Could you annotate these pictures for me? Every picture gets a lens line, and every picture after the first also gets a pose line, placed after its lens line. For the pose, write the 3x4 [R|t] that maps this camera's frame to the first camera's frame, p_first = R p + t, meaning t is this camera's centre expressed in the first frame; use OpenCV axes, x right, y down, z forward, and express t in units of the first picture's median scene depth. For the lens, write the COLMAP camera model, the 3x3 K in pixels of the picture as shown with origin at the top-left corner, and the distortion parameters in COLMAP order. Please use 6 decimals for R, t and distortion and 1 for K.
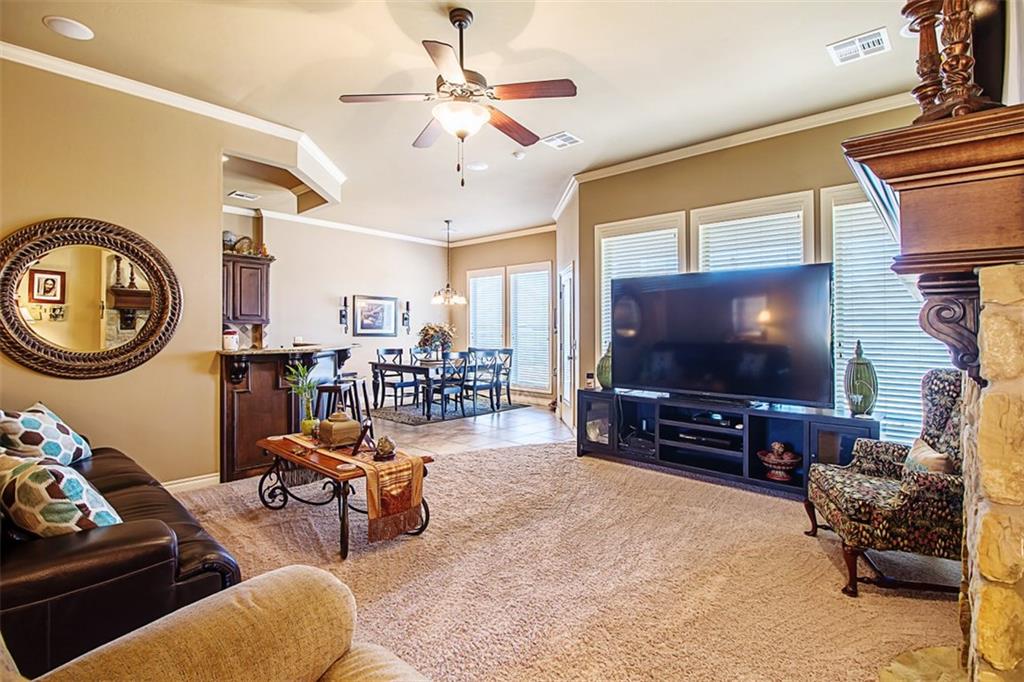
lens RADIAL K [[473.6, 0, 533.4], [0, 473.6, 319.8], [0, 0, 1]] dist [0.001197, -0.015337]
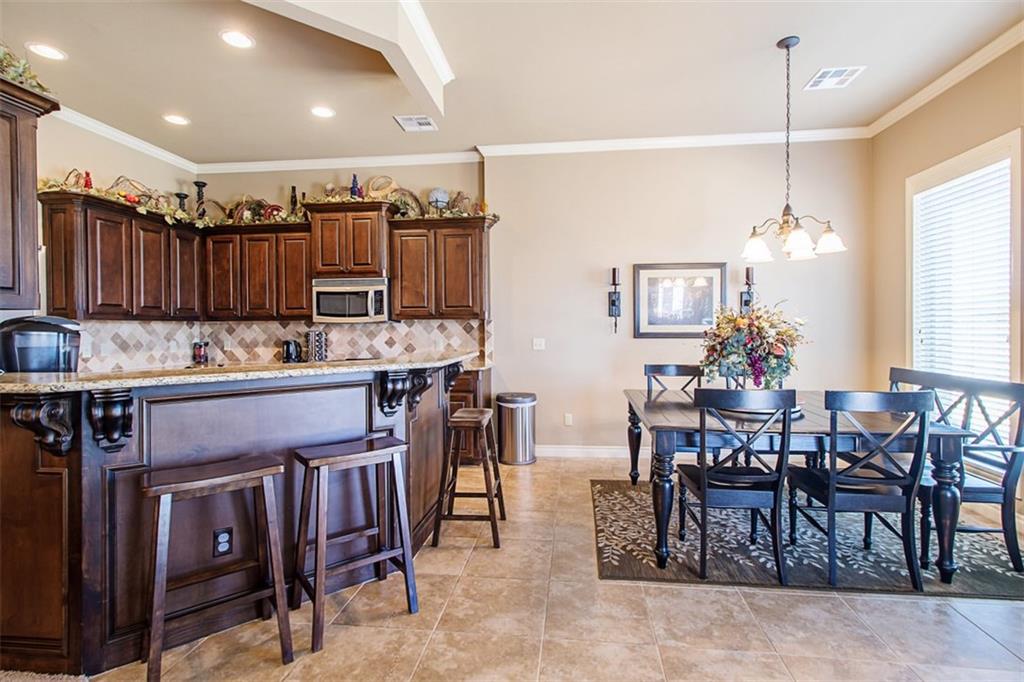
lens RADIAL K [[488.3, 0, 523.0], [0, 488.3, 330.0], [0, 0, 1]] dist [-0.002575, 0.011549]
pose [[0.568540, -0.001214, -0.822655, 0.027381], [0.026495, 0.999507, 0.016835, 0.014332], [0.822229, -0.031367, 0.568292, 0.662317]]
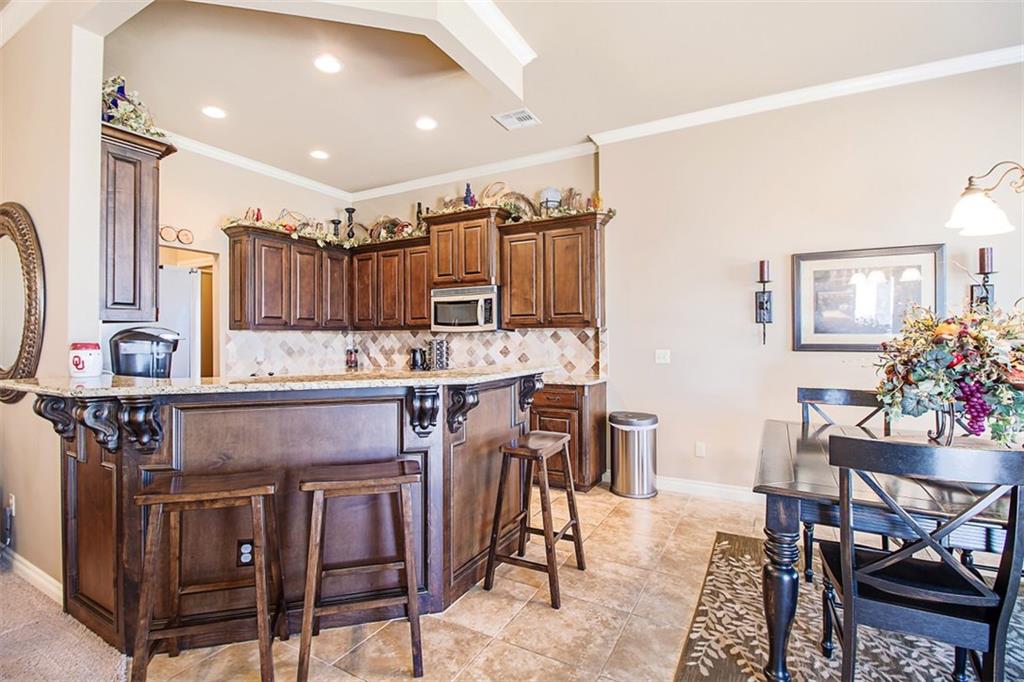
lens RADIAL K [[476.8, 0, 498.9], [0, 476.8, 333.3], [0, 0, 1]] dist [0.009226, -0.016008]
pose [[0.192330, -0.010568, -0.981273, -0.006976], [0.027811, 0.999599, -0.005314, 0.016426], [0.980936, -0.026268, 0.192547, 0.773506]]
